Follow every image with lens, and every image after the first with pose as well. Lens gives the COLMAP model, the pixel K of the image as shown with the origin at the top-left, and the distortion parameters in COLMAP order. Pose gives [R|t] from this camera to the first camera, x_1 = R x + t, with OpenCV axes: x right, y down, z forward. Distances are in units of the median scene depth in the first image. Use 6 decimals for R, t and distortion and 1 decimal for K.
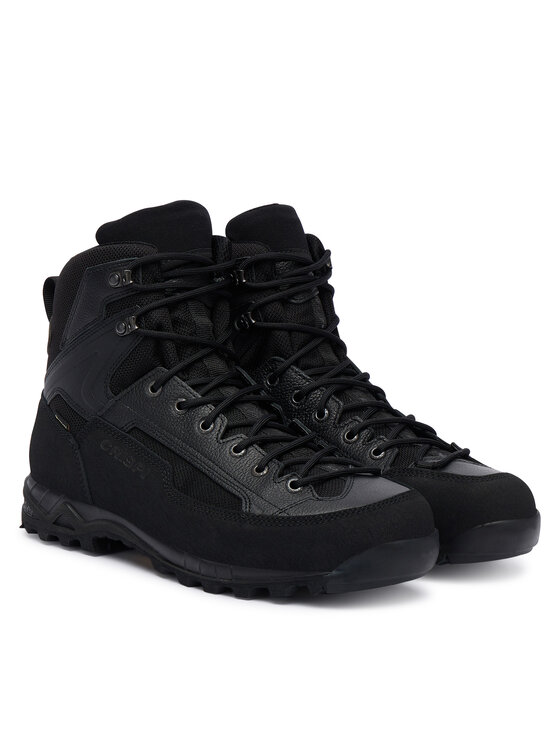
lens RADIAL K [[1546.5, 0, 280.0], [0, 1546.5, 373.0], [0, 0, 1]] dist [0.000649, -0.002969]
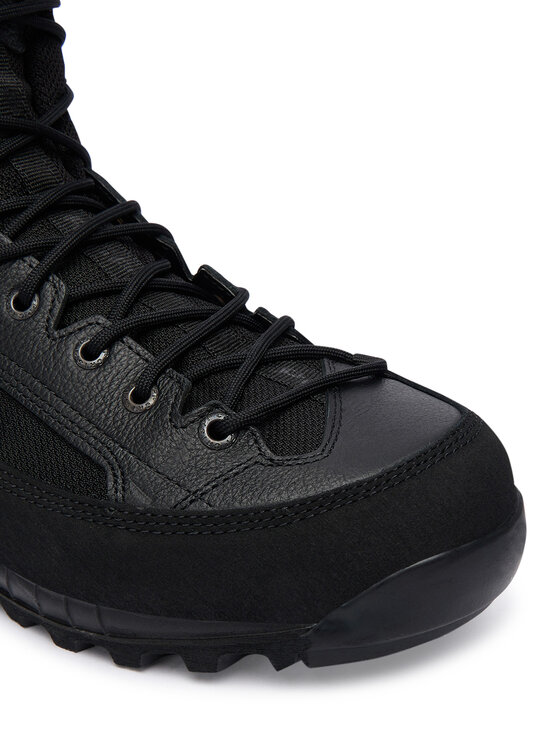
lens RADIAL K [[906.4, 0, 280.0], [0, 906.4, 373.0], [0, 0, 1]] dist [0.005962, -0.001460]
pose [[0.993510, -0.090769, 0.068555, 0.010574], [0.071466, 0.966984, 0.244613, -0.008119], [-0.088495, -0.238126, 0.967194, 0.727500]]
